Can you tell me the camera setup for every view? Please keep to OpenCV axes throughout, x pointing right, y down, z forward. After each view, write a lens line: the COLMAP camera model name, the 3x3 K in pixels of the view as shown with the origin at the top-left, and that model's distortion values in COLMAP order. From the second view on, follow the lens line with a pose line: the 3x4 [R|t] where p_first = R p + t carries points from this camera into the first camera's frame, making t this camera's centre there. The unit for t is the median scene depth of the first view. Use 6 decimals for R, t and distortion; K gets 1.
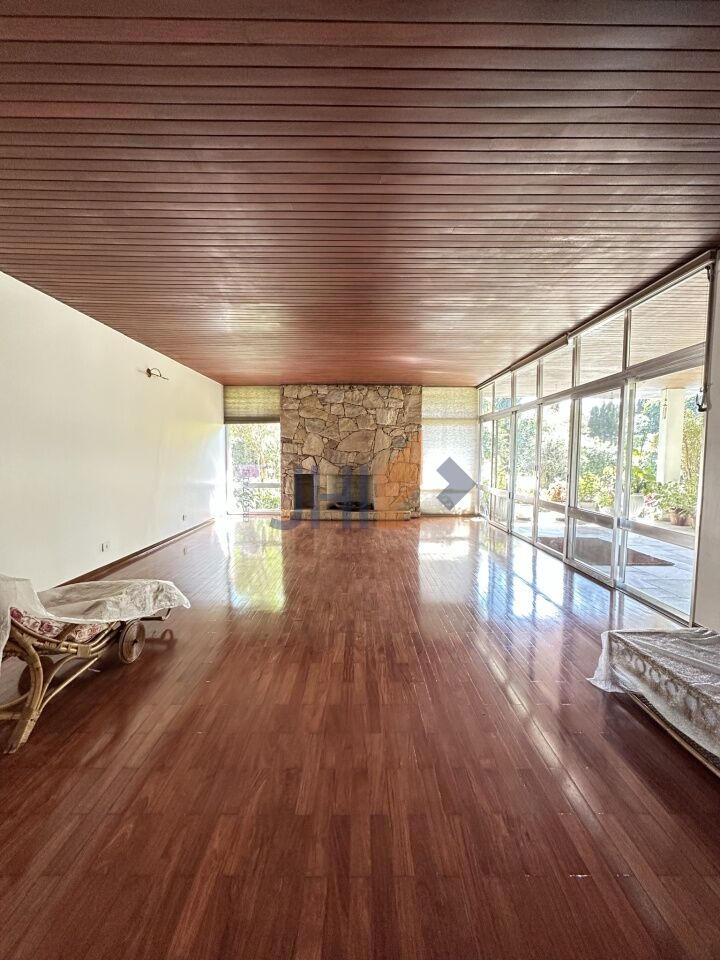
lens RADIAL K [[382.3, 0, 359.3], [0, 382.3, 478.8], [0, 0, 1]] dist [-0.000984, 0.000002]
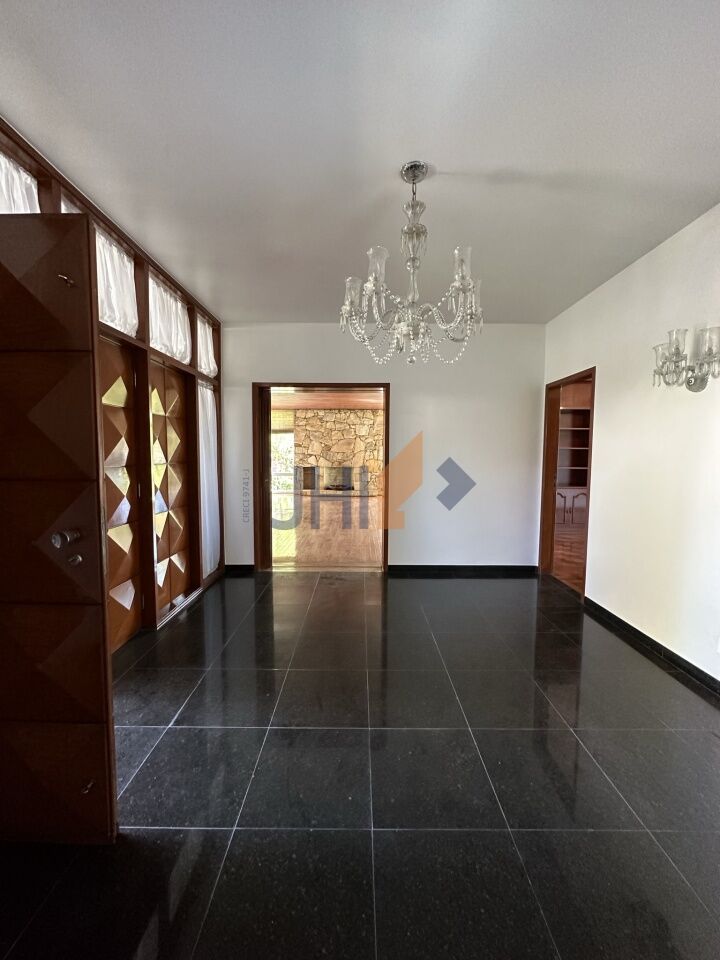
lens RADIAL K [[382.3, 0, 361.4], [0, 382.3, 481.8], [0, 0, 1]] dist [-0.000984, 0.000002]
pose [[1.000000, 0.000719, 0.000247, 0.067471], [-0.000721, 0.999981, 0.006118, 0.039531], [-0.000243, -0.006118, 0.999981, -0.556412]]
